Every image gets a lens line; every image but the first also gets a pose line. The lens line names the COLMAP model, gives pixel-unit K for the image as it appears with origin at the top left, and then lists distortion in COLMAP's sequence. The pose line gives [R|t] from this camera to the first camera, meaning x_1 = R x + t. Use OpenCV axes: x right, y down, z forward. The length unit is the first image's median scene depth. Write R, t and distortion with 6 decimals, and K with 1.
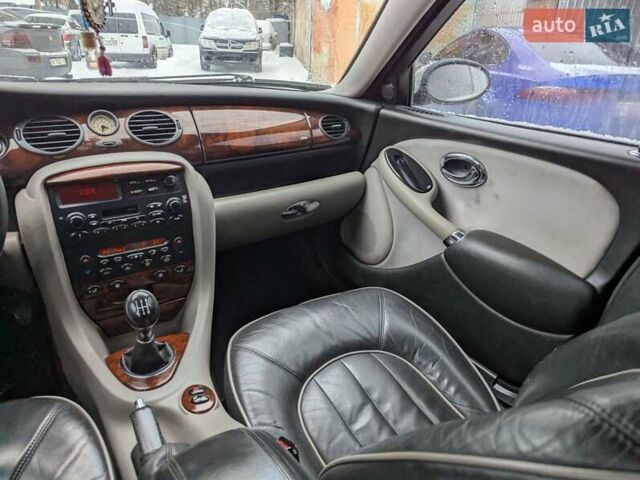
lens RADIAL K [[452.9, 0, 322.3], [0, 452.9, 243.3], [0, 0, 1]] dist [0.055512, -0.035415]
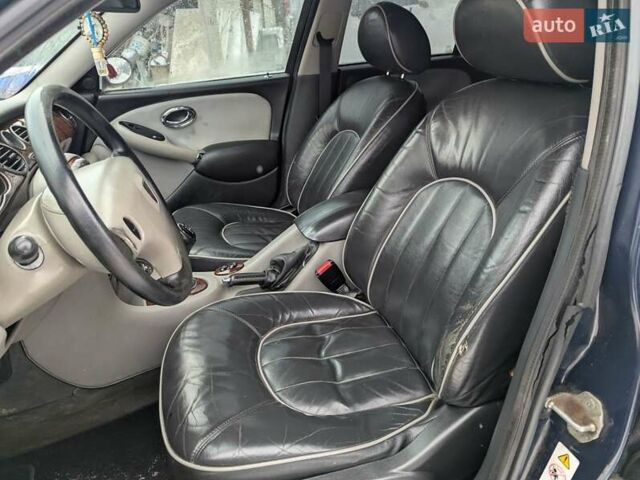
lens RADIAL K [[452.9, 0, 319.6], [0, 452.9, 238.7], [0, 0, 1]] dist [0.055512, -0.035415]
pose [[0.245027, -0.451076, 0.858191, -1.143103], [0.467123, 0.830584, 0.303194, -0.060010], [-0.849563, 0.326590, 0.414223, 0.041116]]
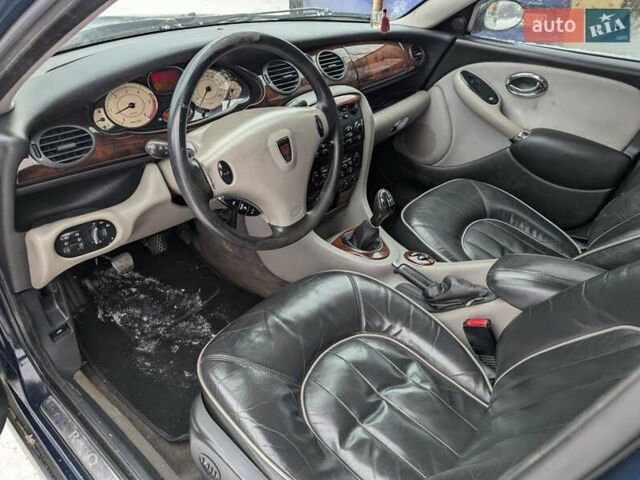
lens RADIAL K [[452.9, 0, 319.1], [0, 452.9, 243.7], [0, 0, 1]] dist [0.055512, -0.035415]
pose [[0.953837, -0.145350, 0.262807, -0.731031], [0.096465, 0.976989, 0.190229, -0.014804], [-0.284410, -0.156096, 0.945910, -0.226830]]
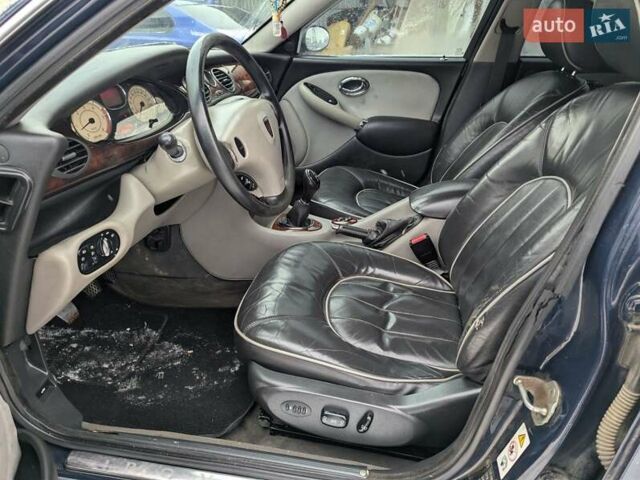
lens RADIAL K [[452.9, 0, 330.9], [0, 452.9, 250.6], [0, 0, 1]] dist [0.055512, -0.035415]
pose [[0.652507, -0.360697, 0.666433, -1.179805], [0.315819, 0.928875, 0.193520, 0.064421], [-0.688835, 0.084199, 0.720012, -0.185547]]
